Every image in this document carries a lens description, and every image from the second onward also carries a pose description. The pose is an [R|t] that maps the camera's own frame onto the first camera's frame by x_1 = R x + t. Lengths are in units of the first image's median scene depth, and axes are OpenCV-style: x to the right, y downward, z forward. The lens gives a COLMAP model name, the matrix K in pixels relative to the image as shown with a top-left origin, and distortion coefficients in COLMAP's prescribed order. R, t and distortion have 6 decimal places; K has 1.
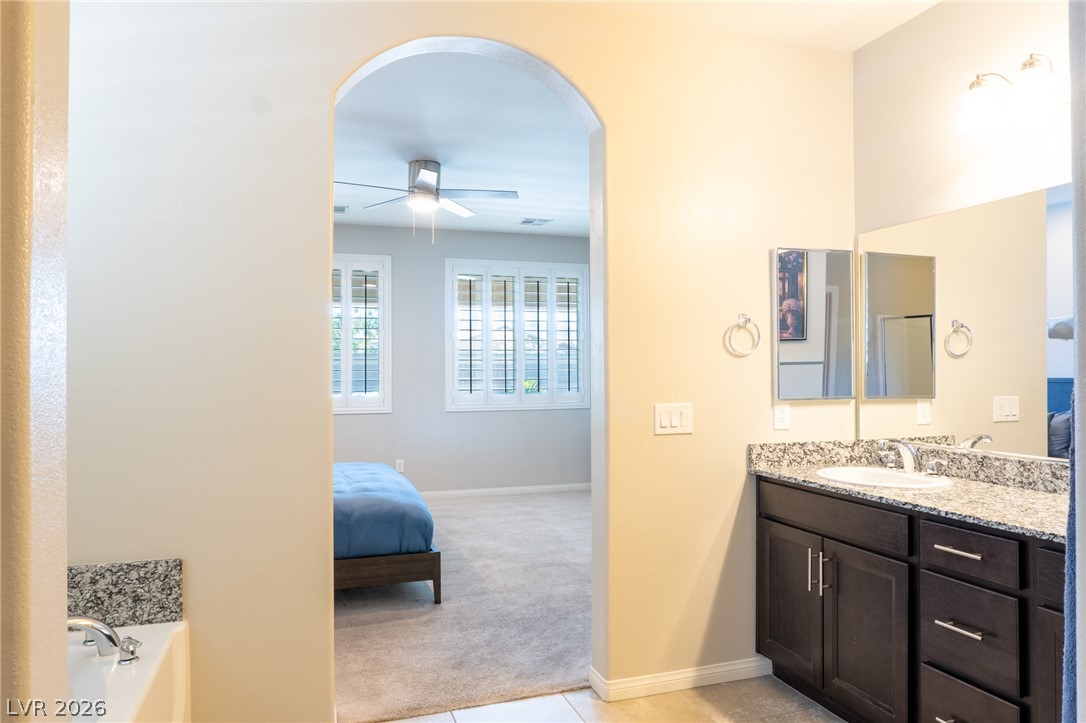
lens RADIAL K [[729.5, 0, 542.4], [0, 729.5, 363.2], [0, 0, 1]] dist [-0.017991, 0.000779]
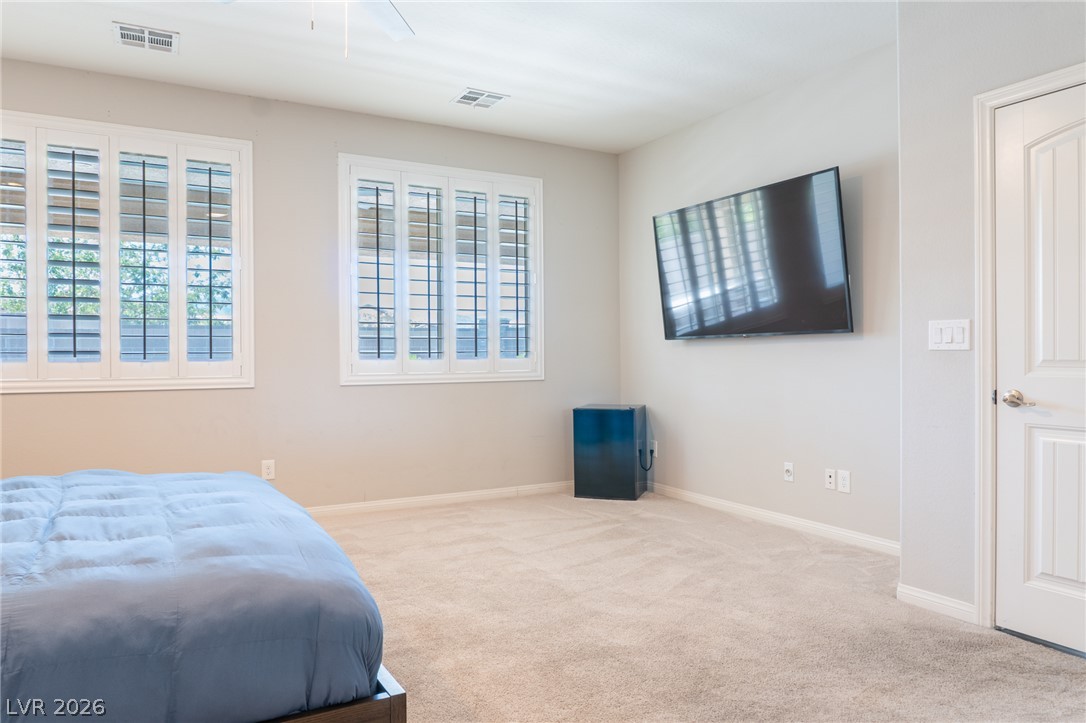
lens RADIAL K [[729.5, 0, 544.7], [0, 729.5, 360.7], [0, 0, 1]] dist [-0.017991, 0.000779]
pose [[0.981295, -0.002970, 0.192488, -0.095382], [-0.000275, 0.999858, 0.016832, 0.040282], [-0.192511, -0.016570, 0.981155, 0.388441]]
